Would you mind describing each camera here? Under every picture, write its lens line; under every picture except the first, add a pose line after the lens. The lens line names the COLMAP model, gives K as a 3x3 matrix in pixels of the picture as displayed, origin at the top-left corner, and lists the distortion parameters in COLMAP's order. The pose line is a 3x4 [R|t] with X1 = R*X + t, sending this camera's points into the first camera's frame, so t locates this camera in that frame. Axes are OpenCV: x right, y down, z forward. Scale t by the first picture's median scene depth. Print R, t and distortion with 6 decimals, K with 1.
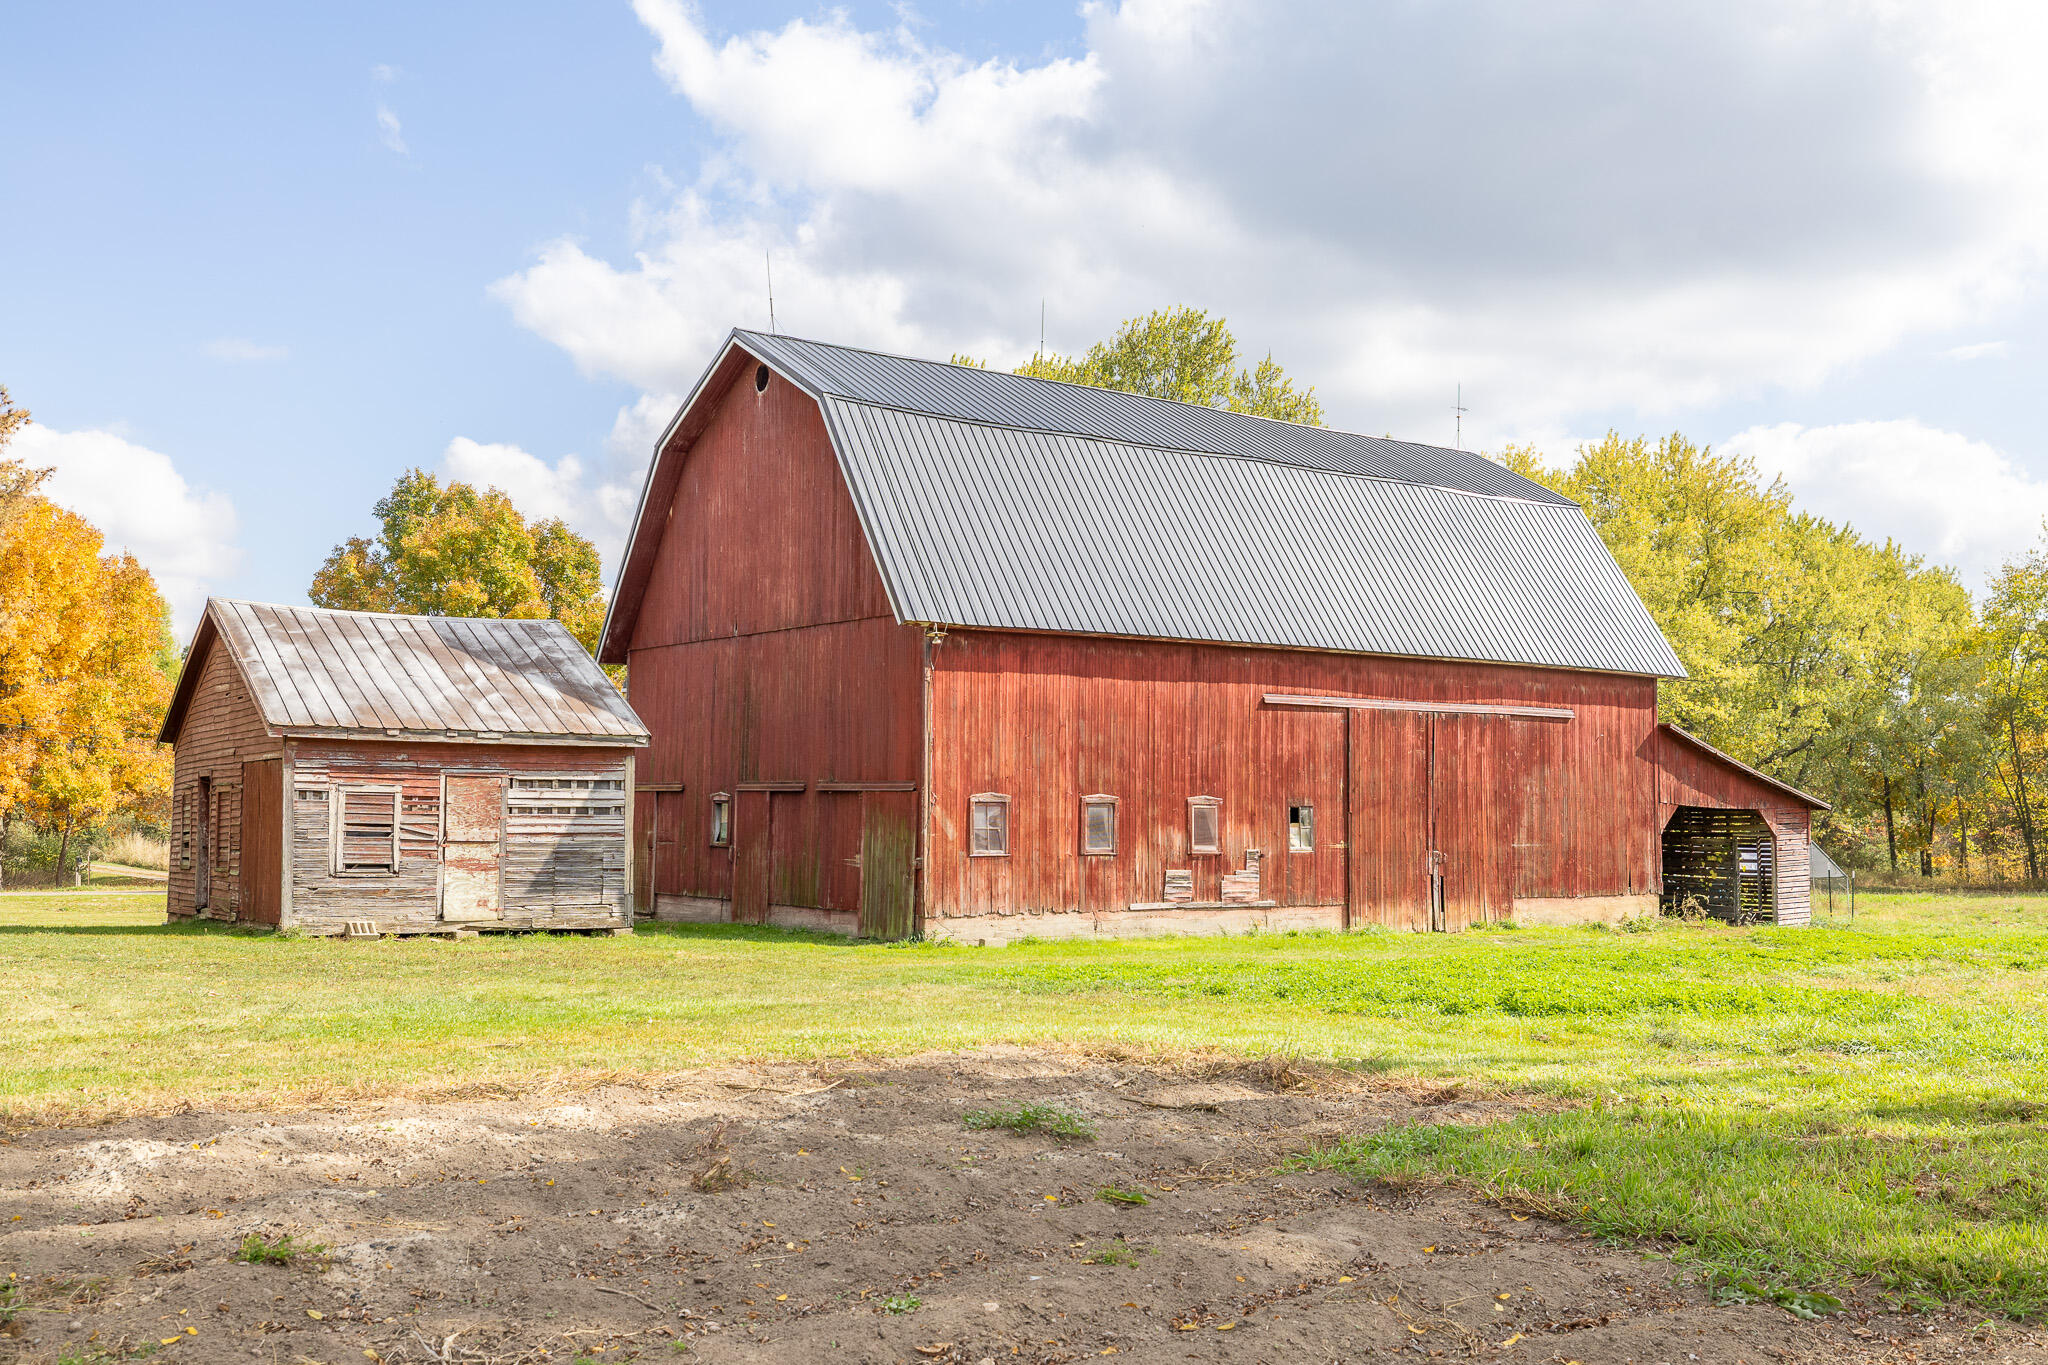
lens RADIAL K [[2030.0, 0, 1021.9], [0, 2030.0, 678.0], [0, 0, 1]] dist [0.022043, 0.000000]
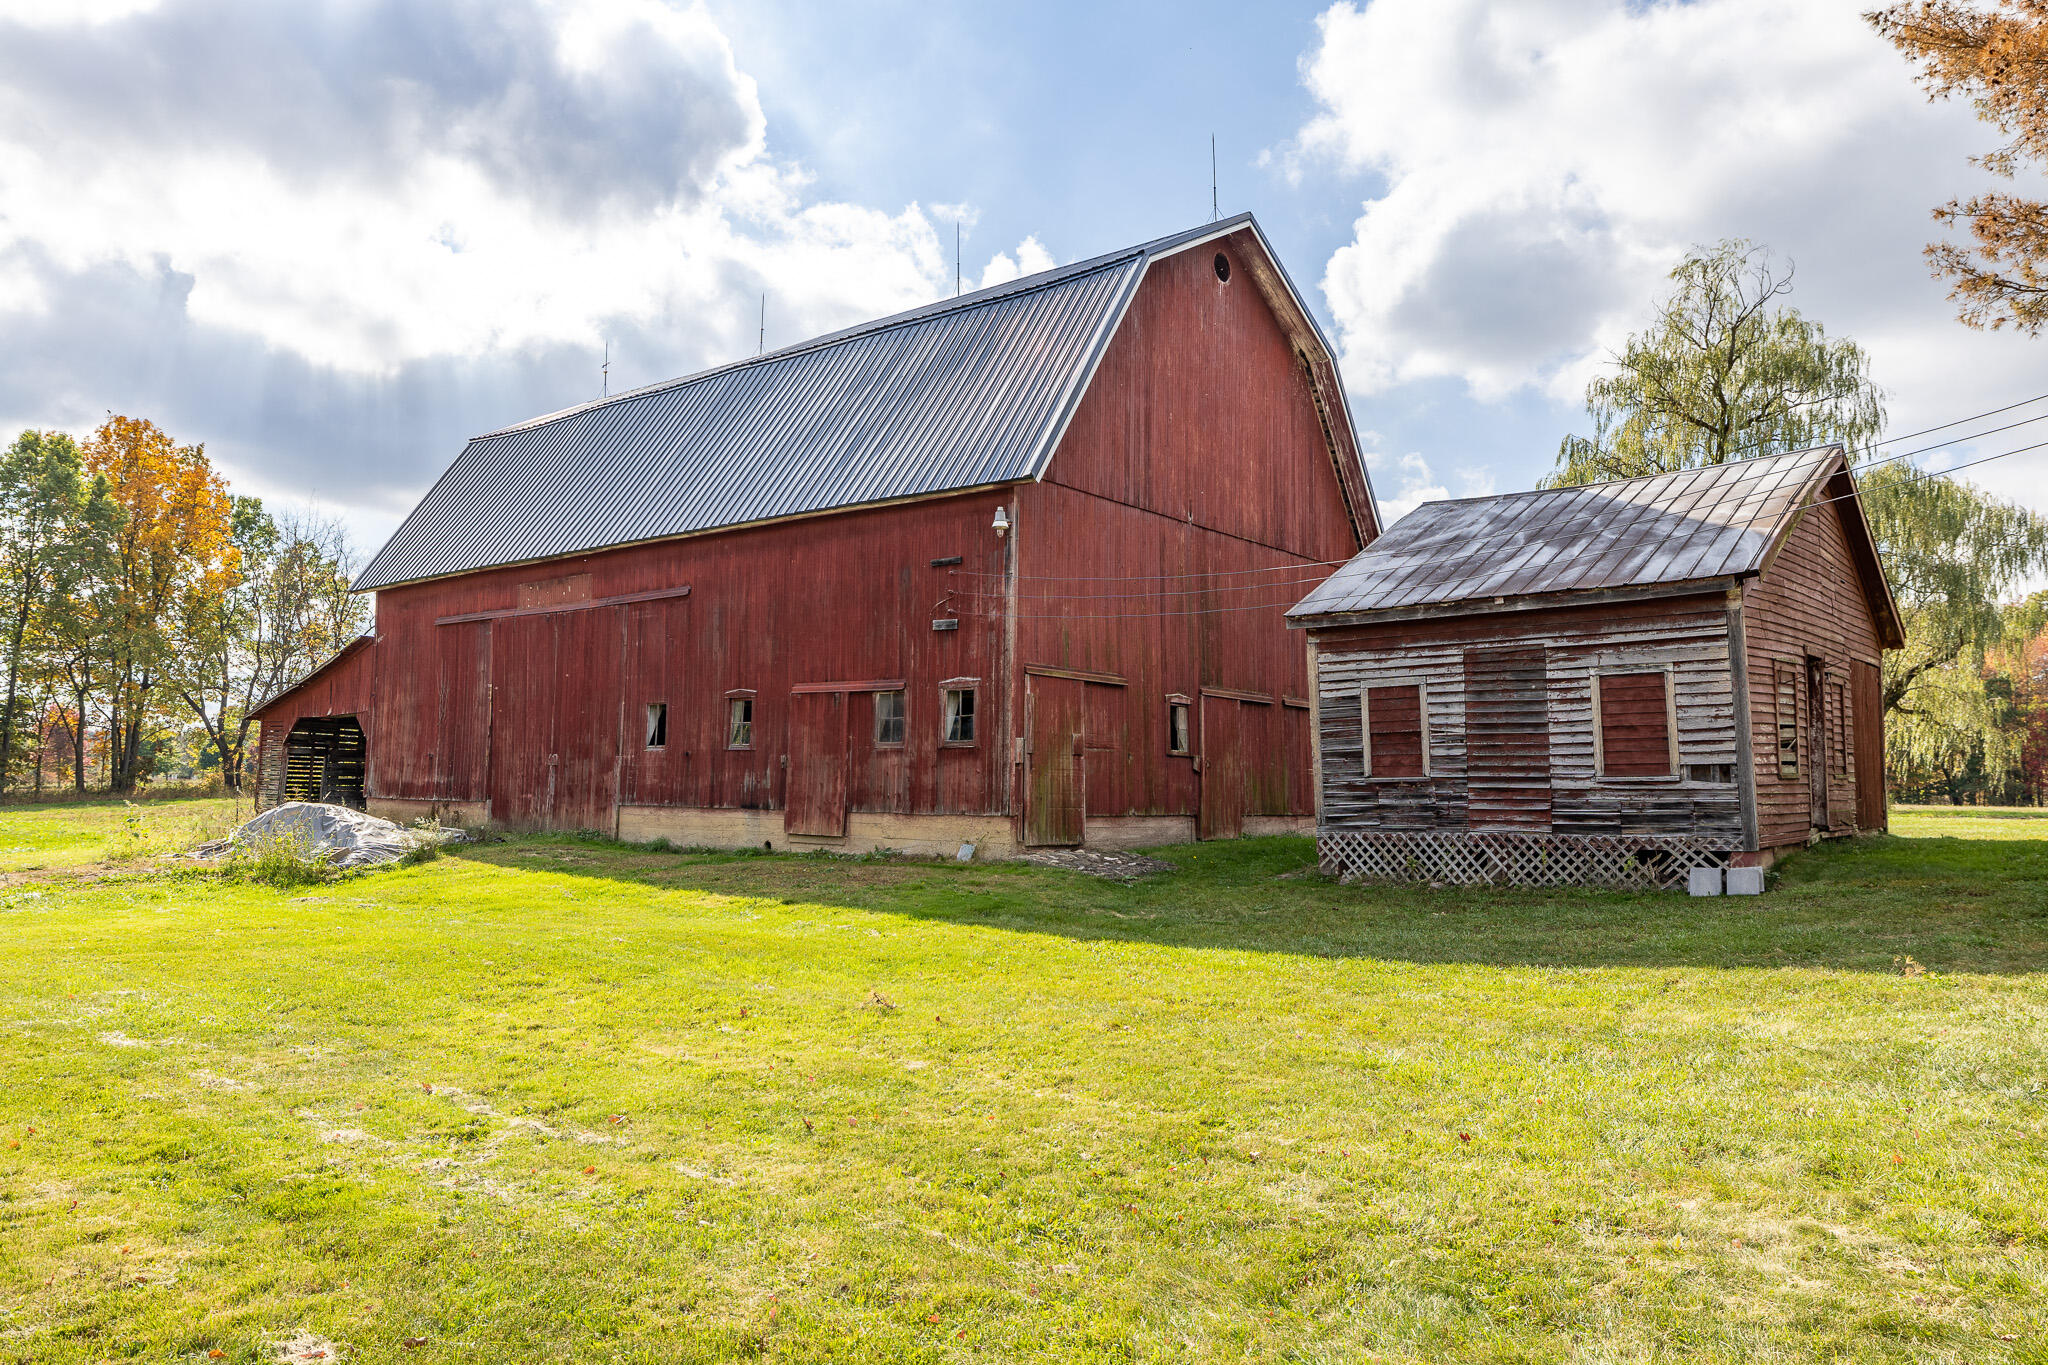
lens RADIAL K [[1416.6, 0, 1024.2], [0, 1416.6, 682.3], [0, 0, 1]] dist [0.005624, 0.000294]
pose [[-0.285080, 0.069252, 0.955999, -0.655518], [-0.068450, 0.993369, -0.092371, 0.103264], [-0.956056, -0.091771, -0.278450, 1.134131]]
